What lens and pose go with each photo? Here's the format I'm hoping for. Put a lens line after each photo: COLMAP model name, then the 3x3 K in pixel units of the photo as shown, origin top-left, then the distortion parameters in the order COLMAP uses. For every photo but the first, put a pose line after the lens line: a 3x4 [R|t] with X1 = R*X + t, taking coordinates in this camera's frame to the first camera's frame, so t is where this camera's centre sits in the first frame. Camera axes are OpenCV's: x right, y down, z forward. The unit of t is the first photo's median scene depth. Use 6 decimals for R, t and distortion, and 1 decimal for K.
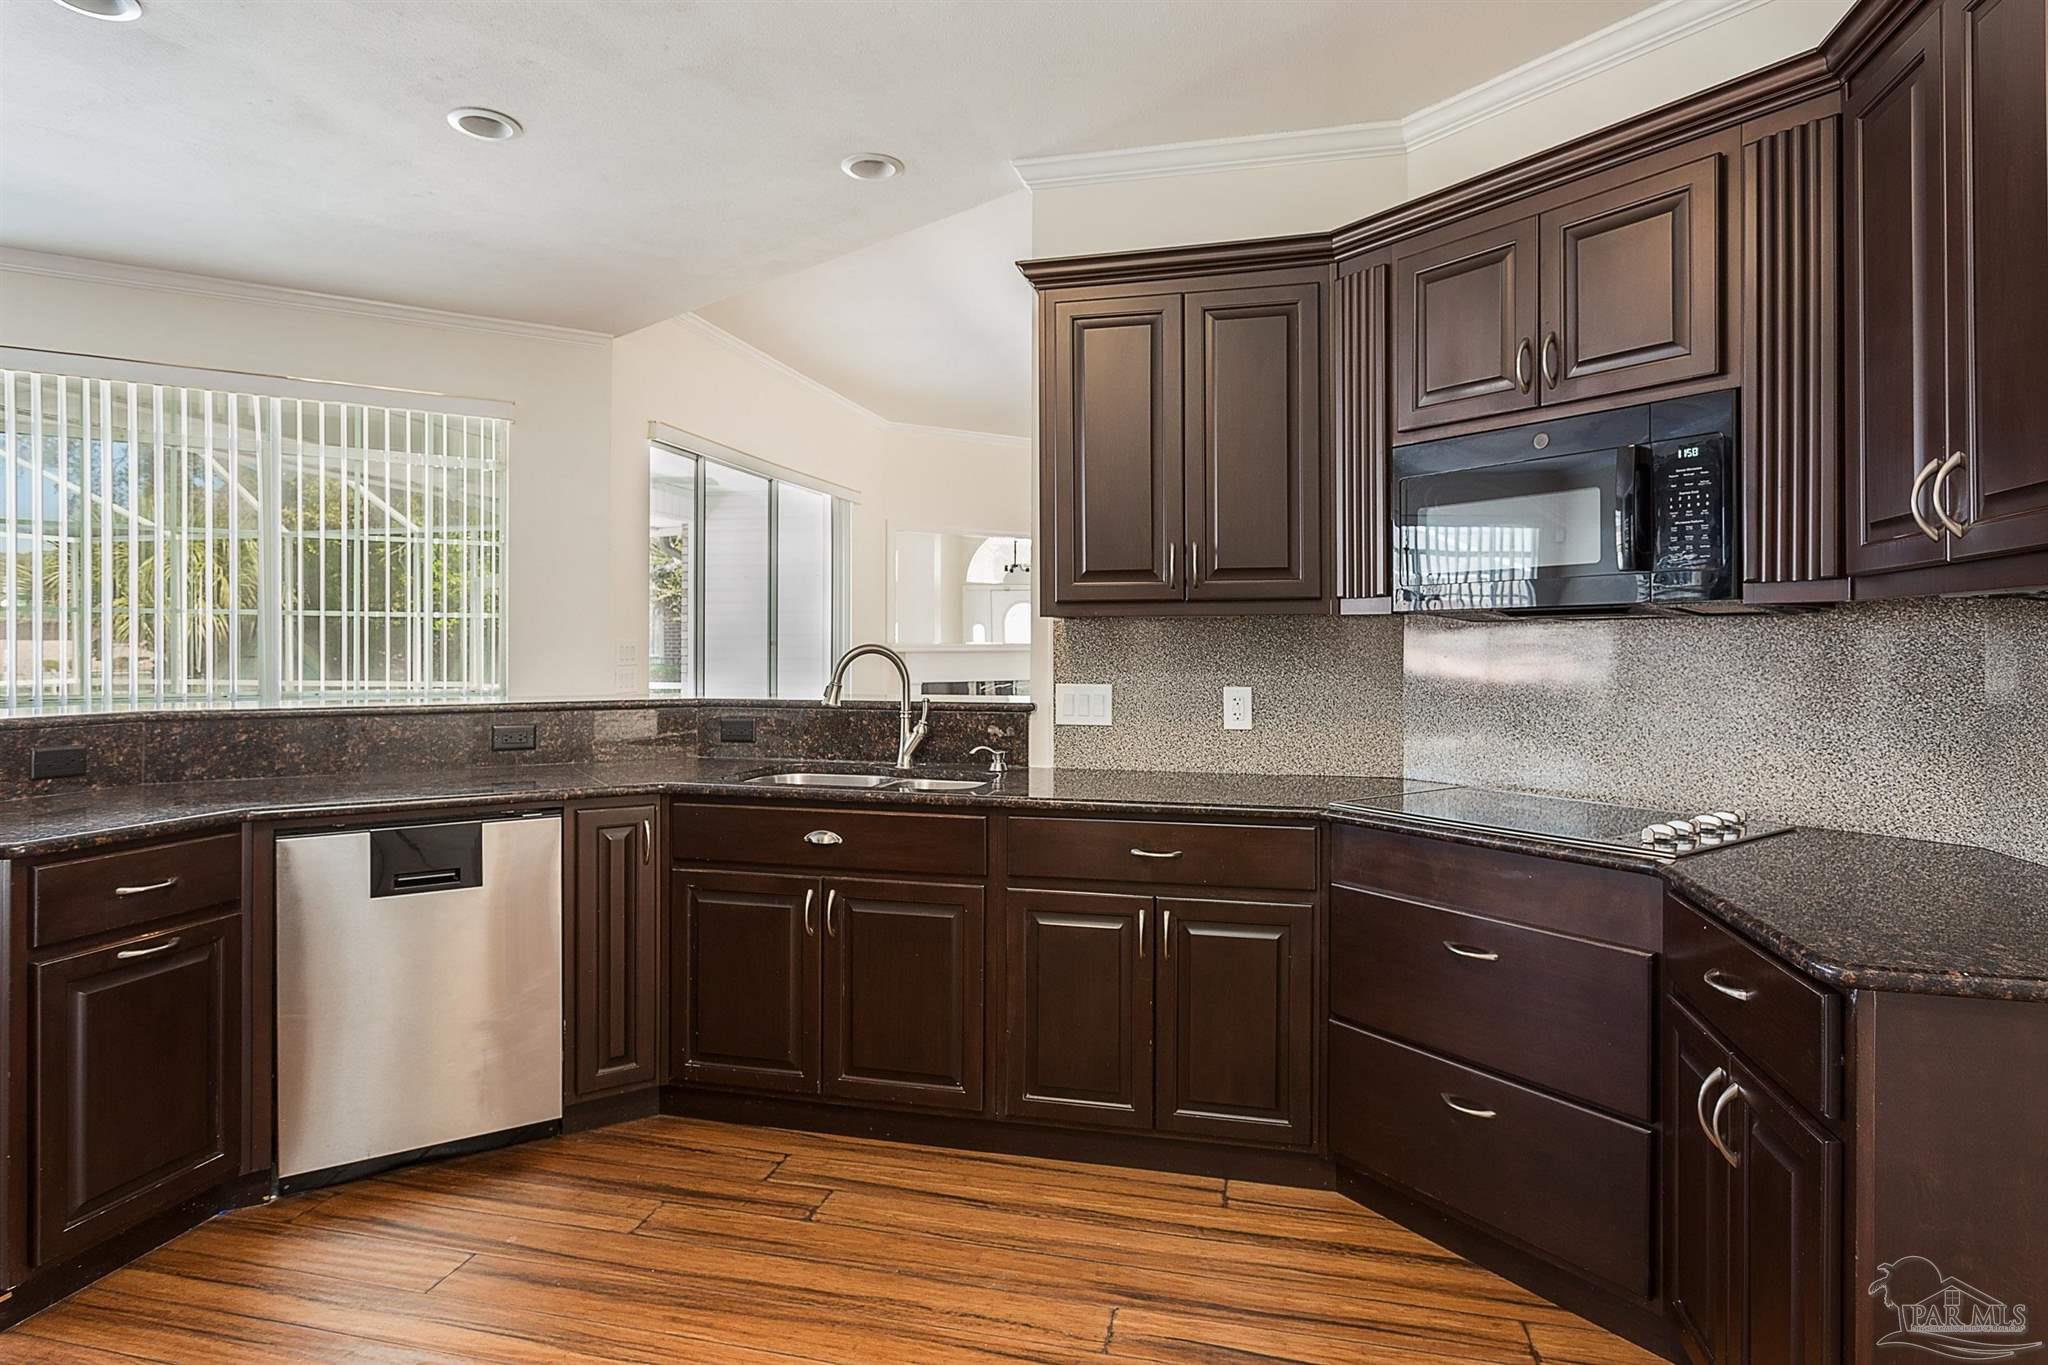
lens RADIAL K [[1076.2, 0, 1024.0], [0, 1076.2, 637.8], [0, 0, 1]] dist [0.002654, 0.000624]
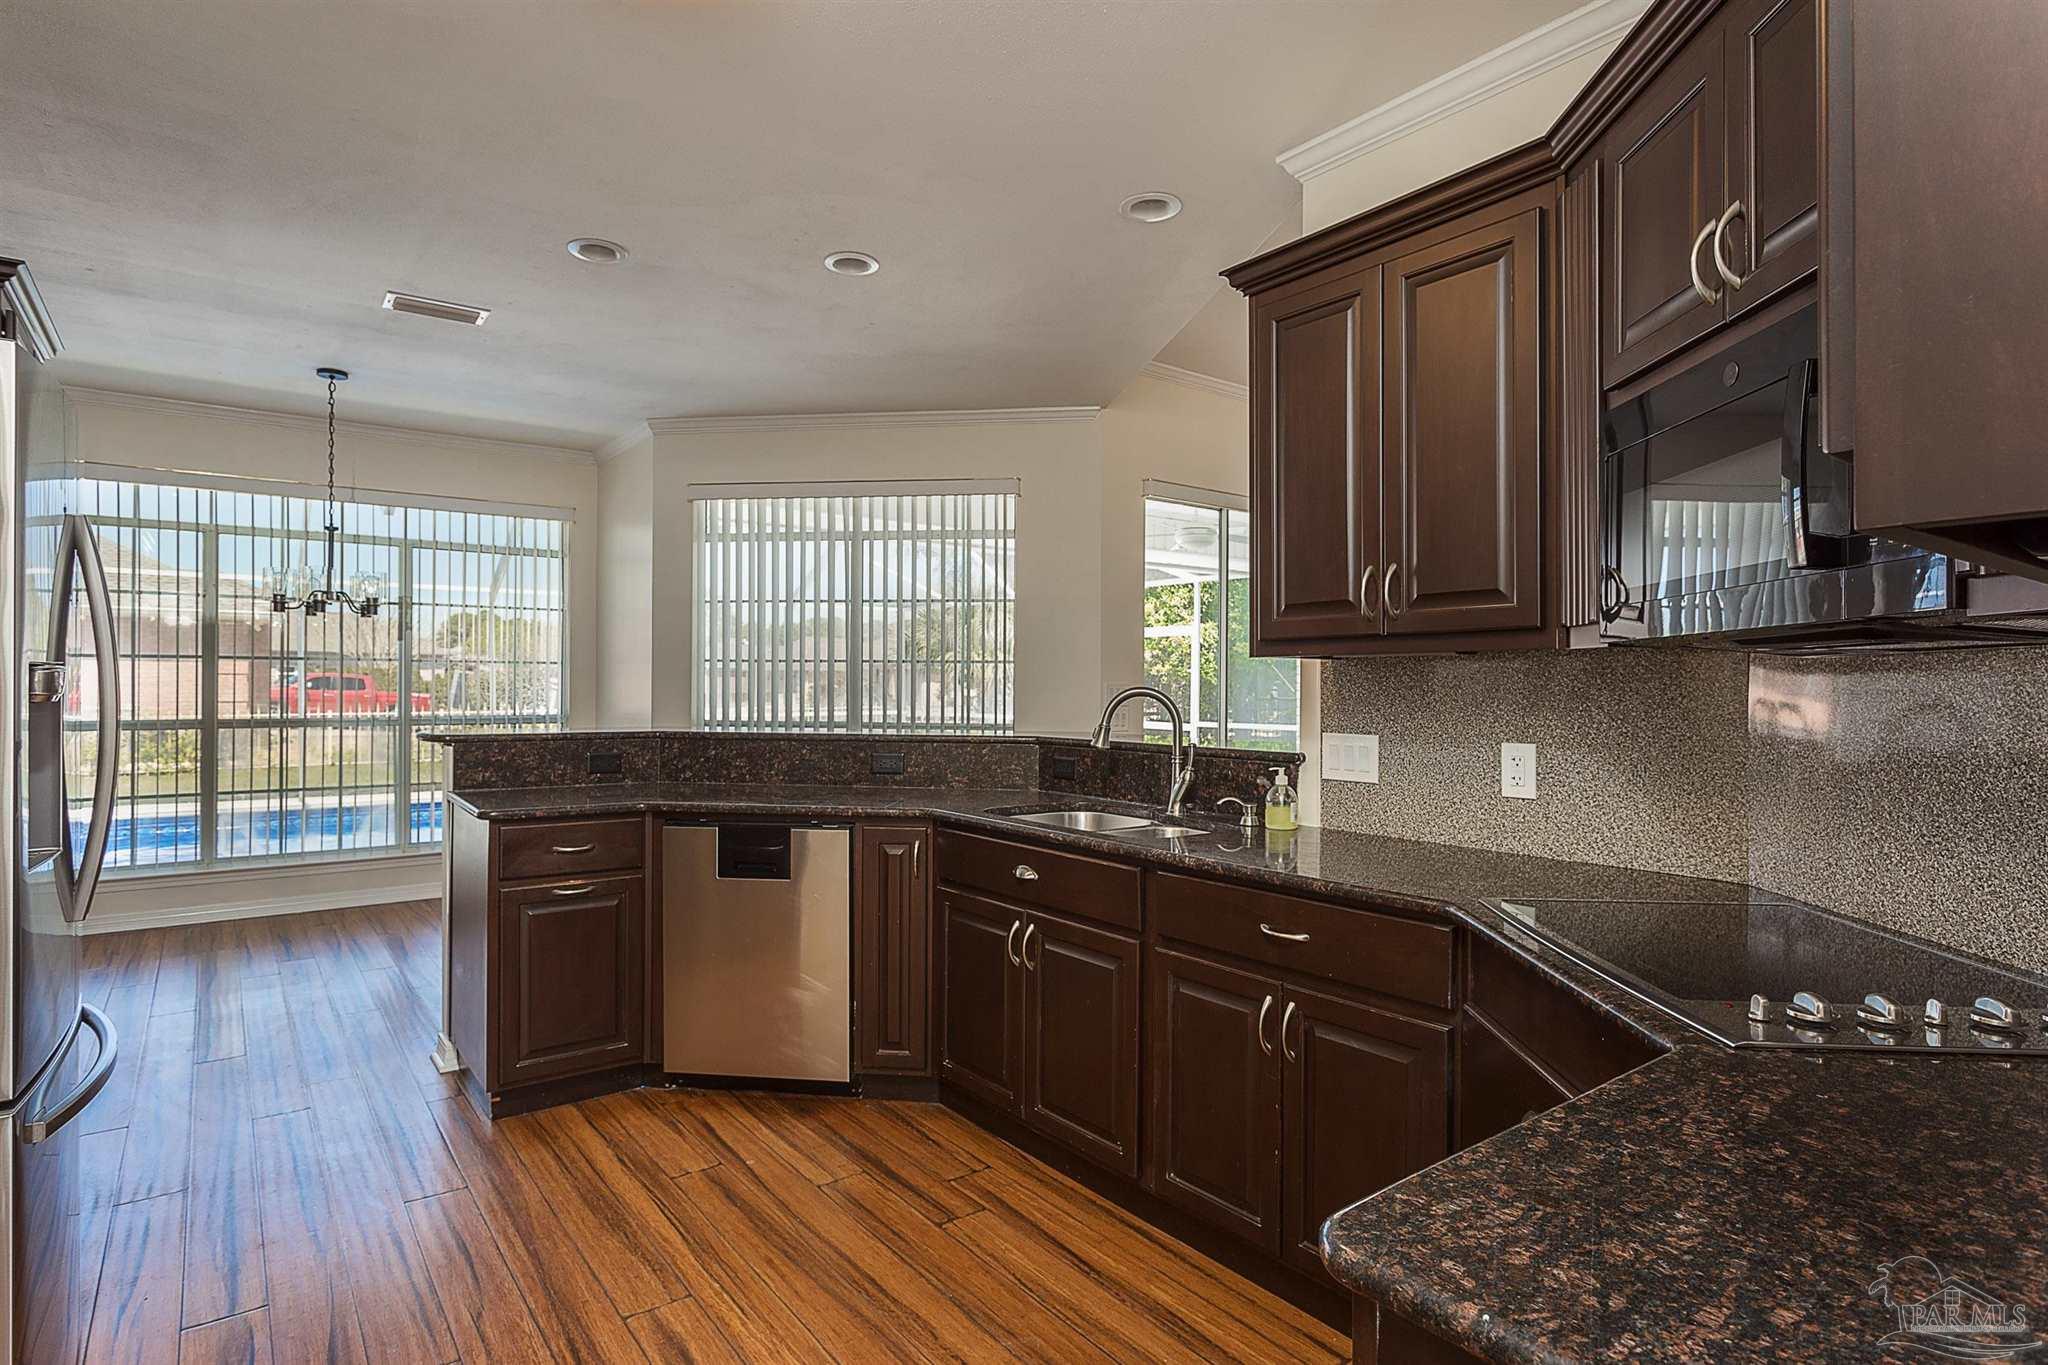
lens RADIAL K [[1061.2, 0, 1028.3], [0, 1061.2, 675.3], [0, 0, 1]] dist [-0.005389, 0.000968]
pose [[0.781147, -0.002535, -0.624342, 0.457971], [-0.000694, 0.999988, -0.004928, 0.000358], [0.624347, 0.004283, 0.781136, 0.202706]]
